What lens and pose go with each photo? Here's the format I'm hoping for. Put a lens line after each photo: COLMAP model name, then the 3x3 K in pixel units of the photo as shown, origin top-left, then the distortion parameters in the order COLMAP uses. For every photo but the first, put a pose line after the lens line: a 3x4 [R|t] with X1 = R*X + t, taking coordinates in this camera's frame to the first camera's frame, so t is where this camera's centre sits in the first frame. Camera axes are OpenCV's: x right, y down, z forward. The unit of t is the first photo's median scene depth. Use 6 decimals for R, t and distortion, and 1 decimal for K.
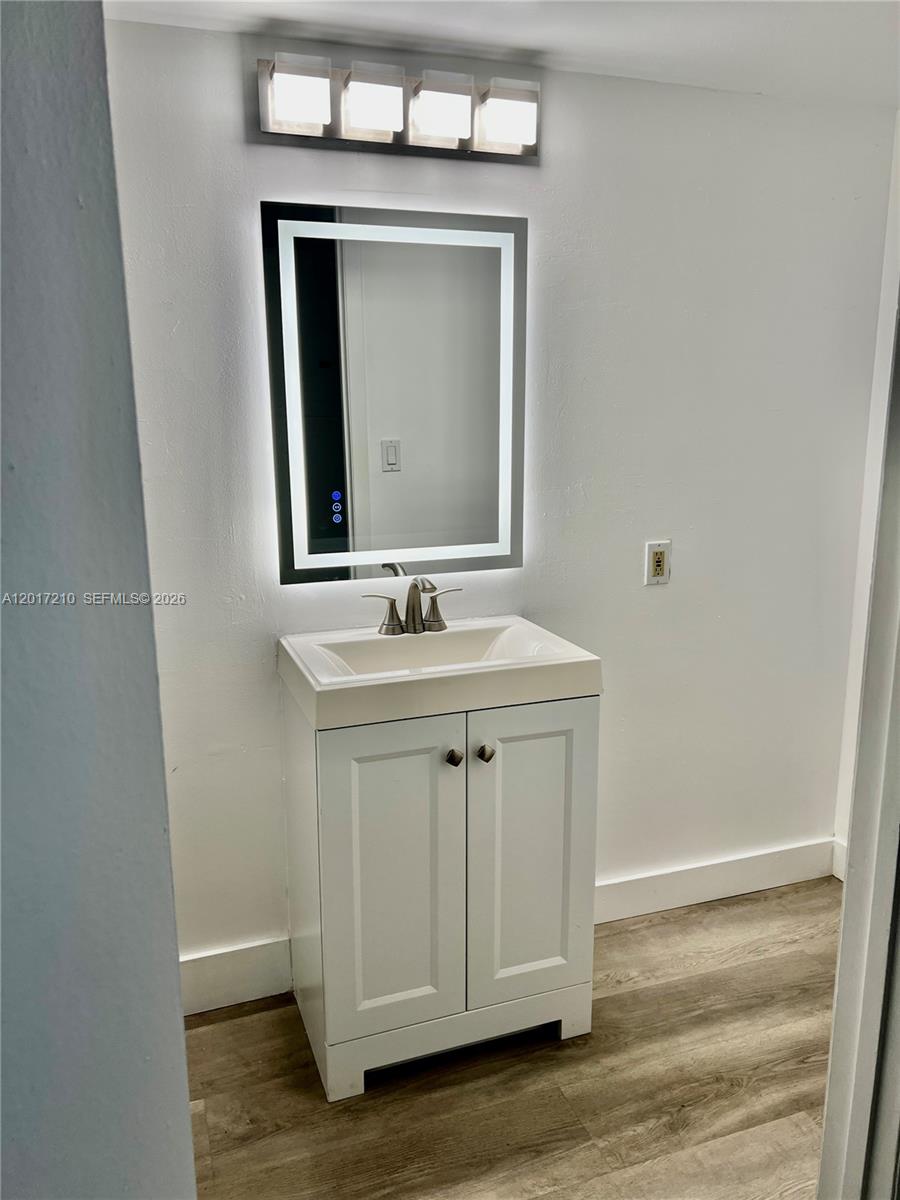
lens RADIAL K [[900.6, 0, 447.7], [0, 900.6, 605.5], [0, 0, 1]] dist [-0.002958, -0.001456]
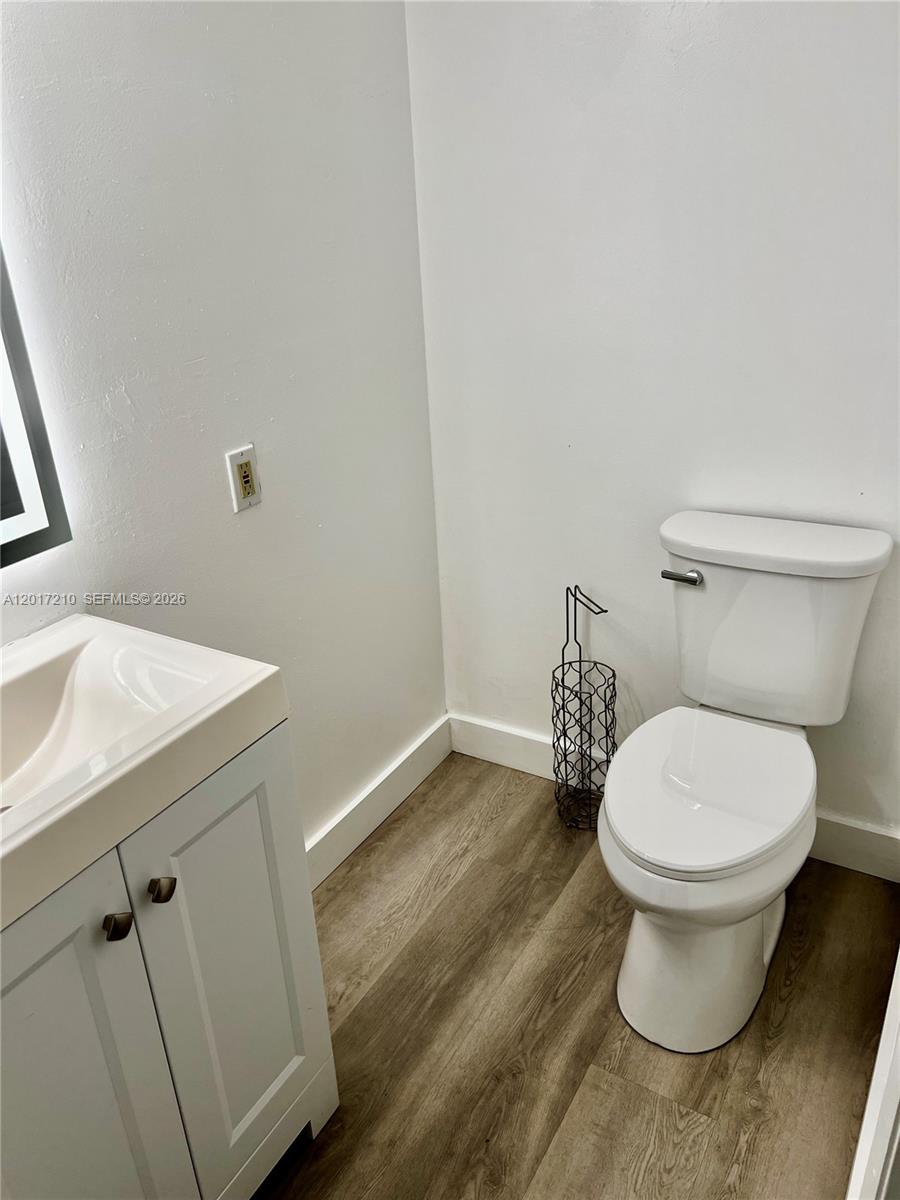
lens RADIAL K [[900.6, 0, 454.3], [0, 900.6, 587.0], [0, 0, 1]] dist [-0.002958, -0.001456]
pose [[0.773491, -0.281172, 0.568026, -0.076474], [0.173512, 0.955914, 0.236901, -0.114479], [-0.609594, -0.084681, 0.788178, 0.348915]]
